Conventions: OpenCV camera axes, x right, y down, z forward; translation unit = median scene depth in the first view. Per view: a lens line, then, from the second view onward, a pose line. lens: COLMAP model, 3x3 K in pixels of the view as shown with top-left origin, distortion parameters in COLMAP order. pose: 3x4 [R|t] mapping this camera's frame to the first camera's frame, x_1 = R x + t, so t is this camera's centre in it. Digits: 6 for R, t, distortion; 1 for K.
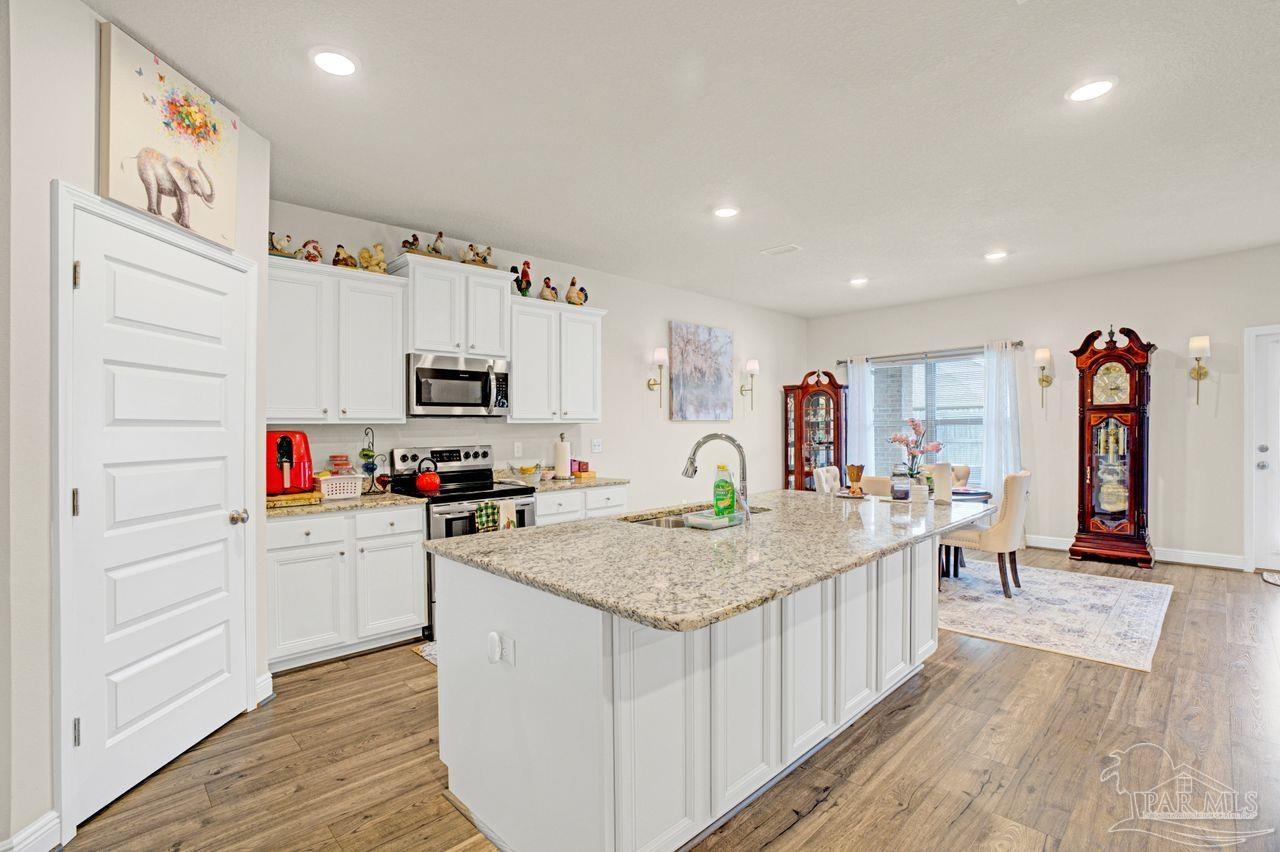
lens RADIAL K [[591.4, 0, 636.9], [0, 591.4, 436.9], [0, 0, 1]] dist [-0.083093, 0.029947]
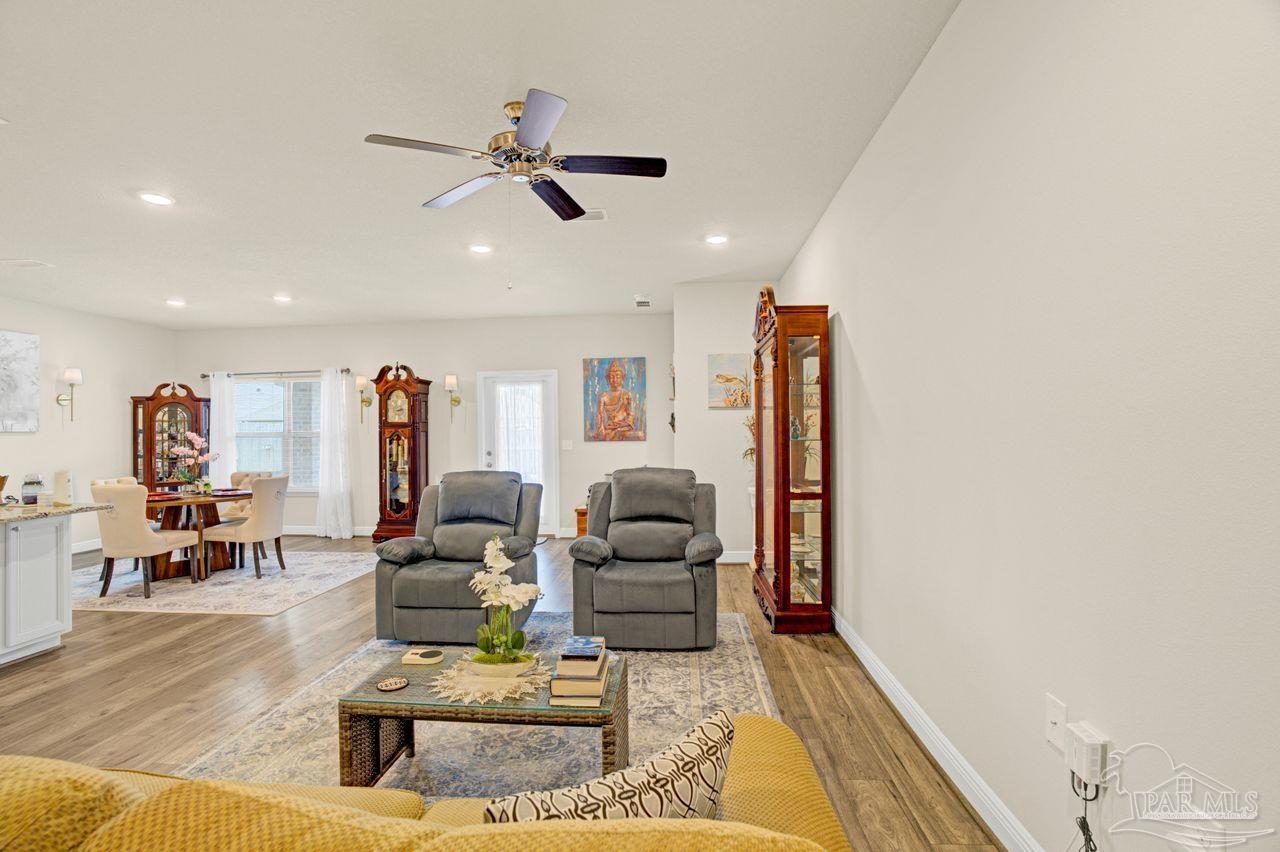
lens RADIAL K [[581.1, 0, 639.0], [0, 581.1, 434.0], [0, 0, 1]] dist [-0.056511, 0.018932]
pose [[0.746313, 0.005476, 0.665573, 0.364347], [0.007204, 0.999841, -0.016305, -0.003606], [-0.665556, 0.016963, 0.746155, -0.376375]]
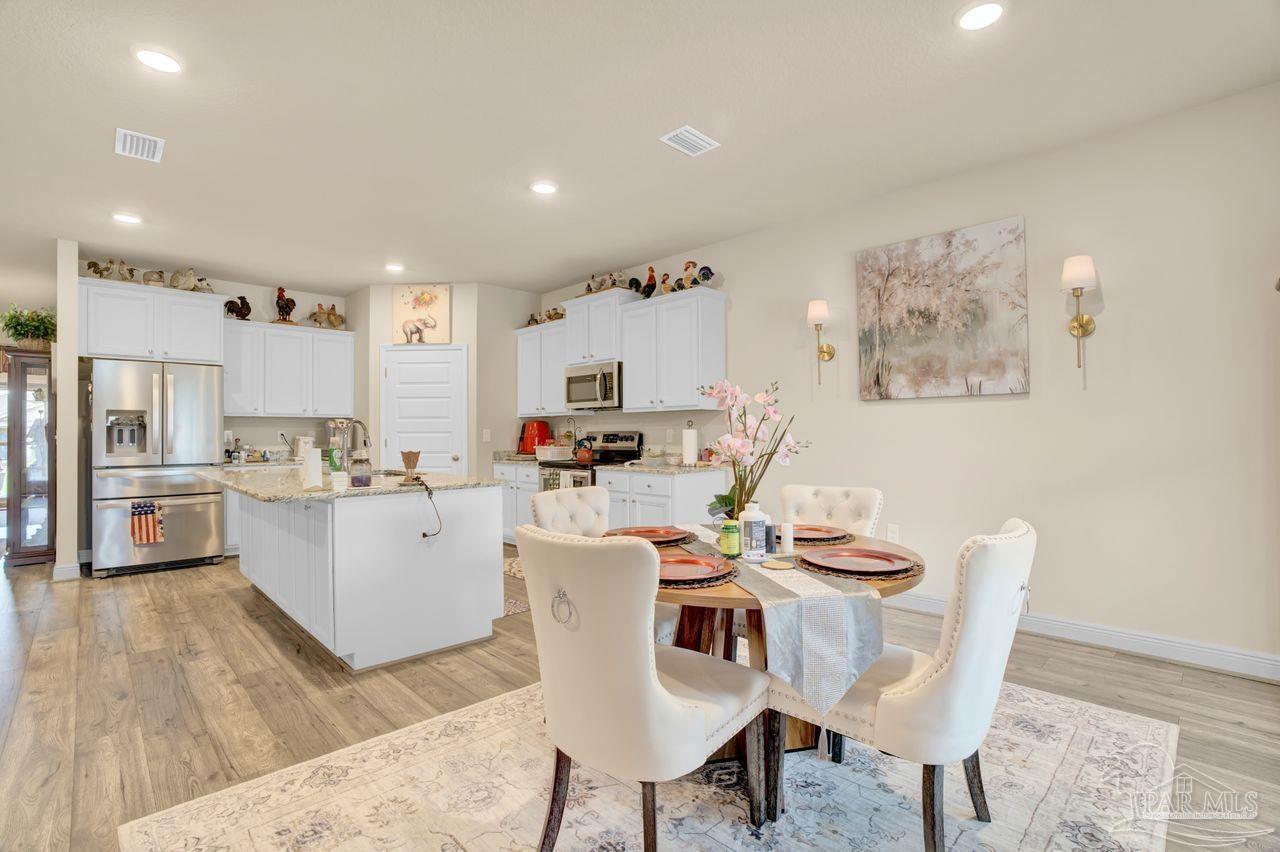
lens RADIAL K [[591.4, 0, 636.9], [0, 591.4, 436.9], [0, 0, 1]] dist [-0.083093, 0.029947]
pose [[0.007870, 0.018417, -0.999799, 0.827157], [-0.006614, 0.999809, 0.018365, 0.003721], [0.999947, 0.006469, 0.007990, 0.849883]]
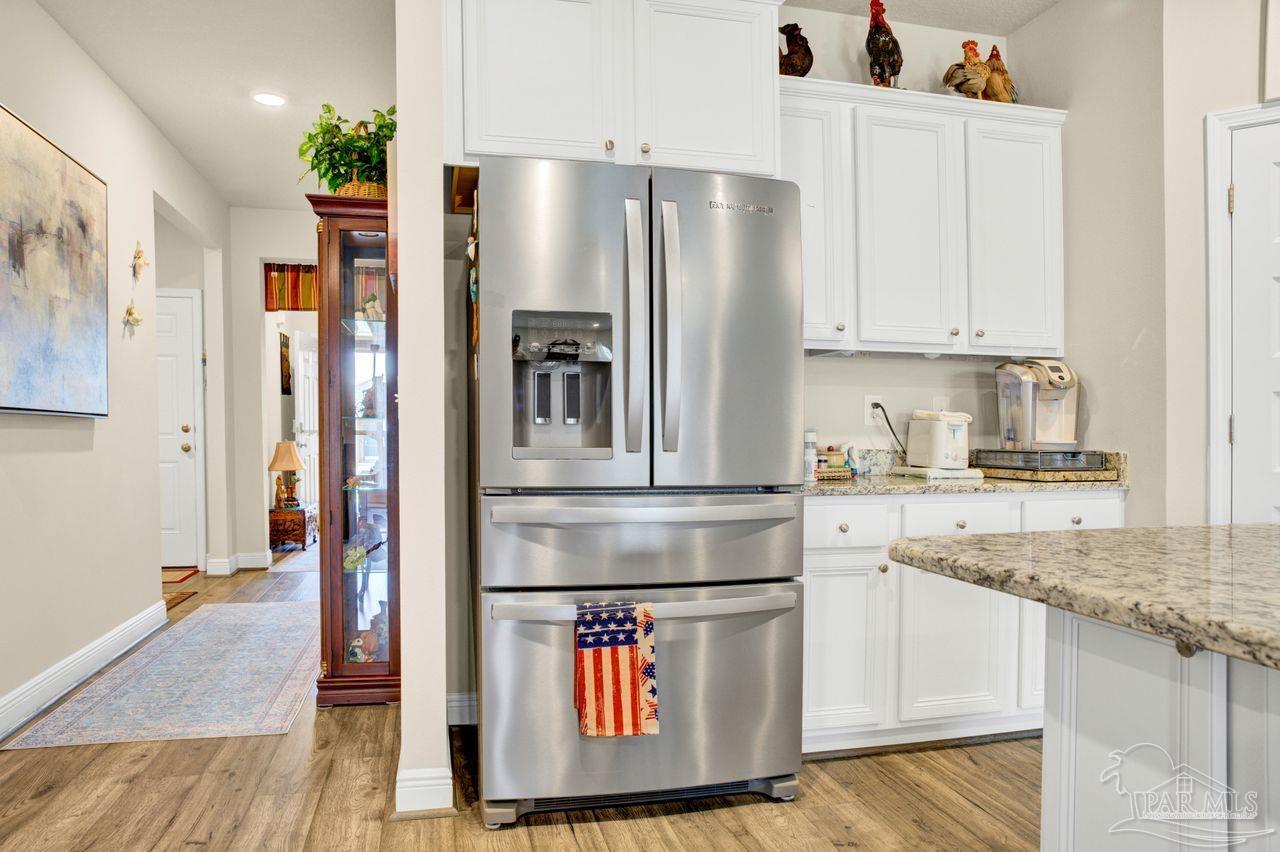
lens RADIAL K [[867.9, 0, 638.3], [0, 867.9, 473.6], [0, 0, 1]] dist [-0.144738, 0.116879]
pose [[-0.506968, 0.055418, -0.860182, 0.282042], [-0.003922, 0.997772, 0.066594, 0.034630], [0.861956, 0.037135, -0.505621, 0.298584]]
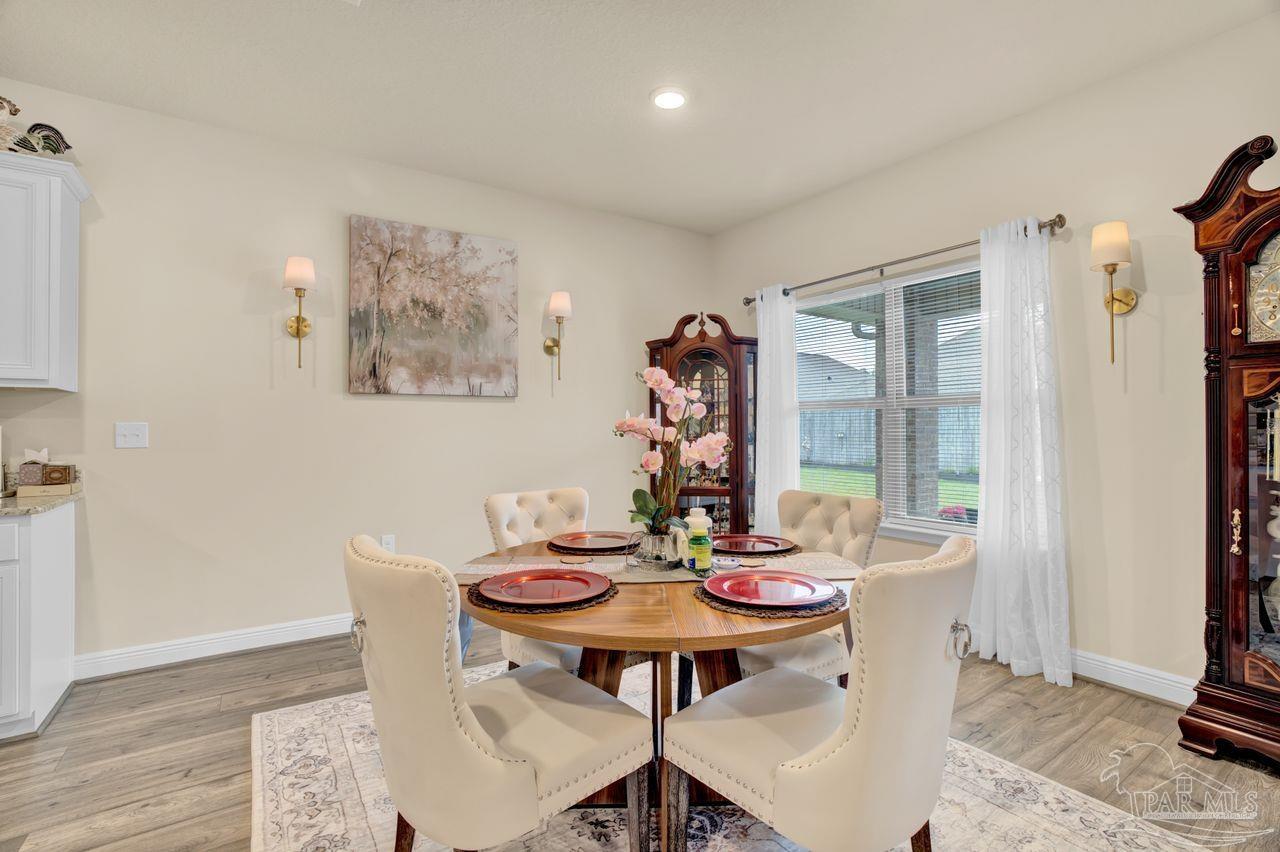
lens RADIAL K [[594.3, 0, 637.4], [0, 594.3, 418.3], [0, 0, 1]] dist [-0.054745, 0.019591]
pose [[0.986135, 0.008496, -0.165728, 0.480243], [-0.012652, 0.999631, -0.024041, 0.007352], [0.165462, 0.025805, 0.985878, 0.573636]]
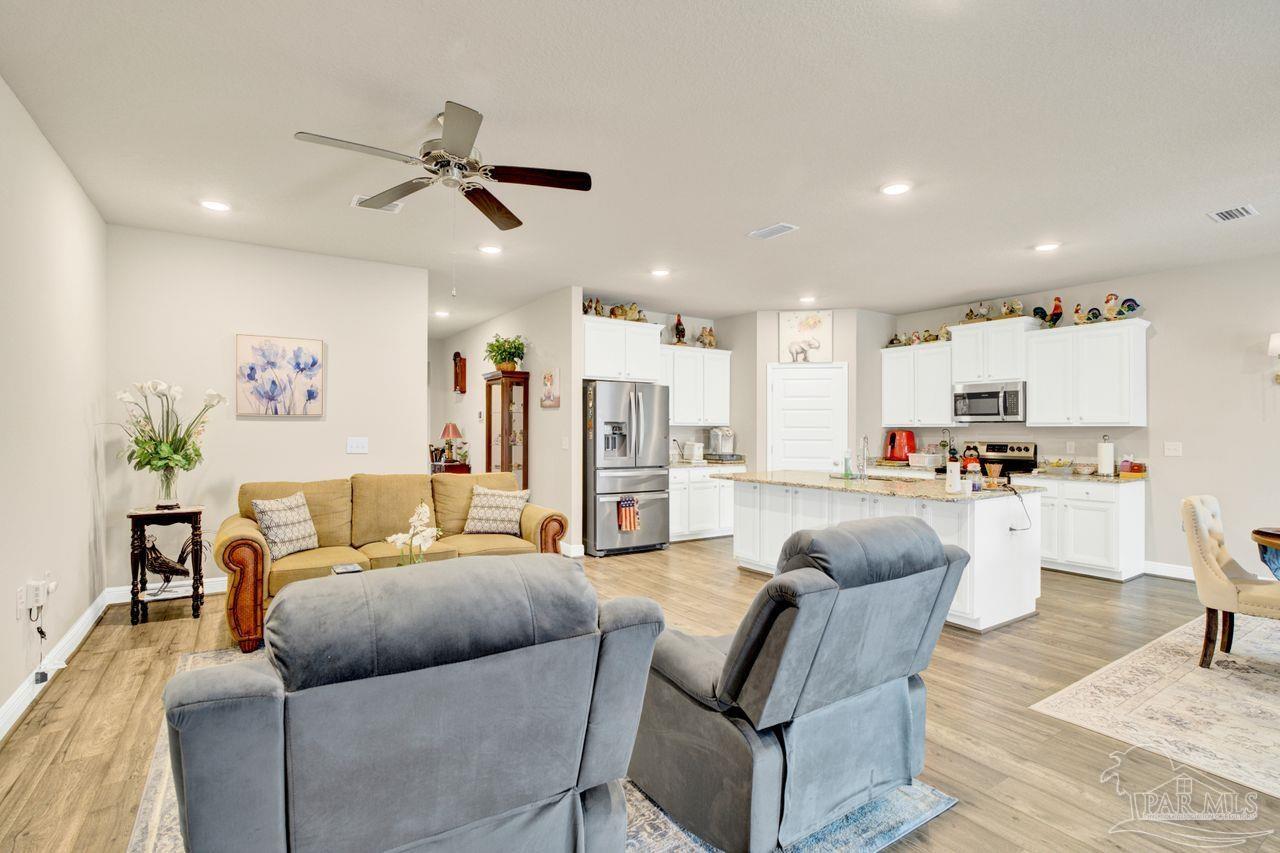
lens RADIAL K [[617.6, 0, 637.9], [0, 617.6, 429.1], [0, 0, 1]] dist [-0.032324, 0.001013]
pose [[-0.180415, 0.013437, -0.983499, 1.110920], [-0.012576, 0.999793, 0.015967, -0.023610], [0.983510, 0.015249, -0.180209, 0.305656]]
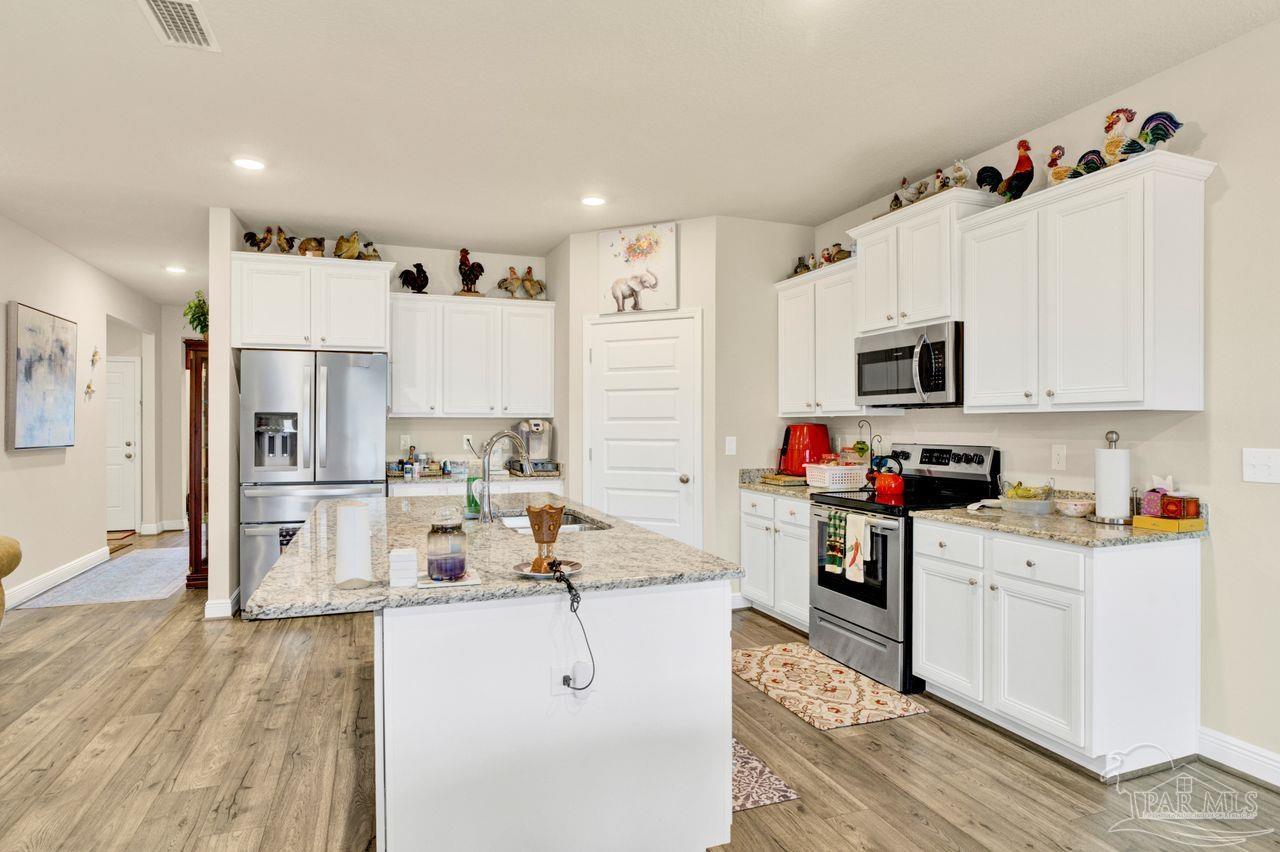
lens RADIAL K [[699.5, 0, 628.0], [0, 699.5, 430.6], [0, 0, 1]] dist [-0.059520, 0.038243]
pose [[-0.405283, 0.020151, -0.913969, 0.542107], [-0.003970, 0.999709, 0.023802, -0.017409], [0.914183, 0.013275, -0.405084, 0.807959]]
